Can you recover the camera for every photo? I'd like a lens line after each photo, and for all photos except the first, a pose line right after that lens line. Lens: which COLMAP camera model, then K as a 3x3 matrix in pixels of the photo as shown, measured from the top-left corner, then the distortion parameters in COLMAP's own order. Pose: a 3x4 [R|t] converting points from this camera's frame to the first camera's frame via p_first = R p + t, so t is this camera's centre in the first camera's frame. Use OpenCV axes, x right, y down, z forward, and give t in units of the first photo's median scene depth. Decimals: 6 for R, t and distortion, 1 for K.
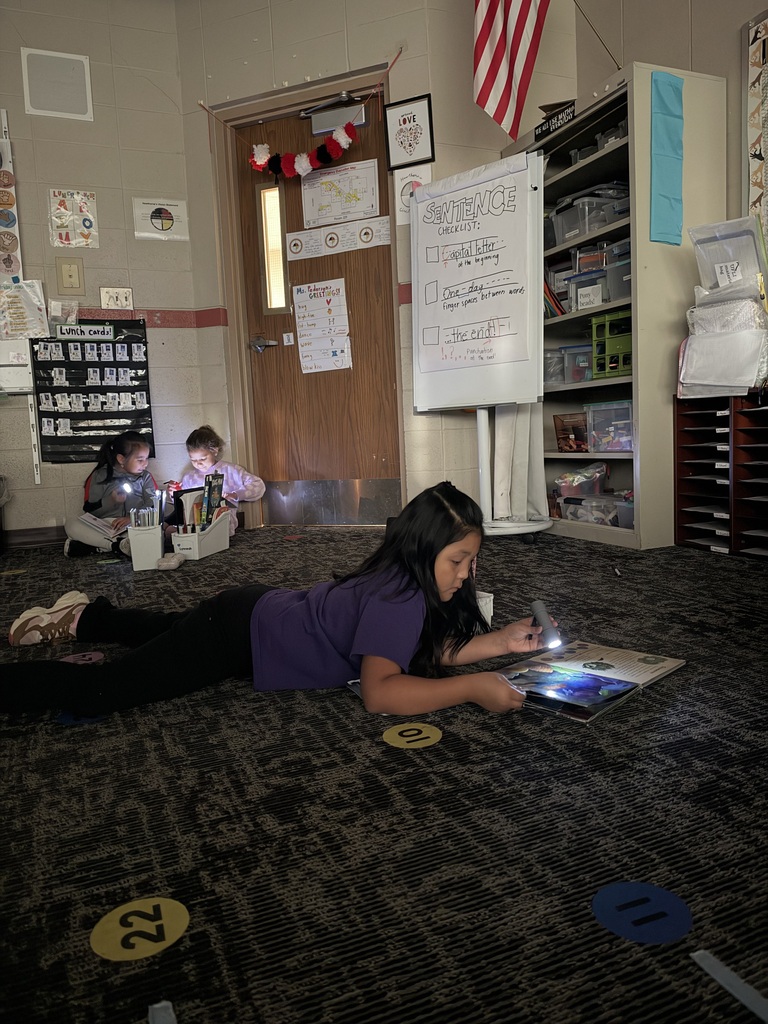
lens RADIAL K [[732.1, 0, 384.0], [0, 732.1, 512.0], [0, 0, 1]] dist [0.007109, -0.078341]
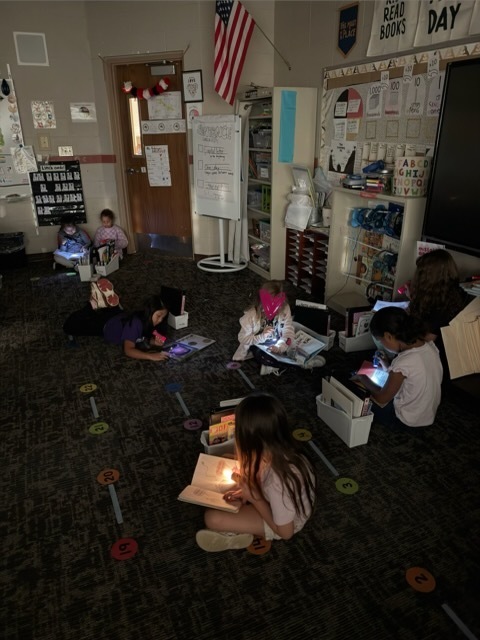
lens RADIAL K [[457.5, 0, 240.0], [0, 457.5, 320.0], [0, 0, 1]] dist [0.007109, -0.078341]
pose [[0.999383, 0.032903, 0.012249, 0.172933], [-0.035027, 0.958265, 0.283728, -0.219287], [-0.002403, -0.283982, 0.958827, -0.501552]]
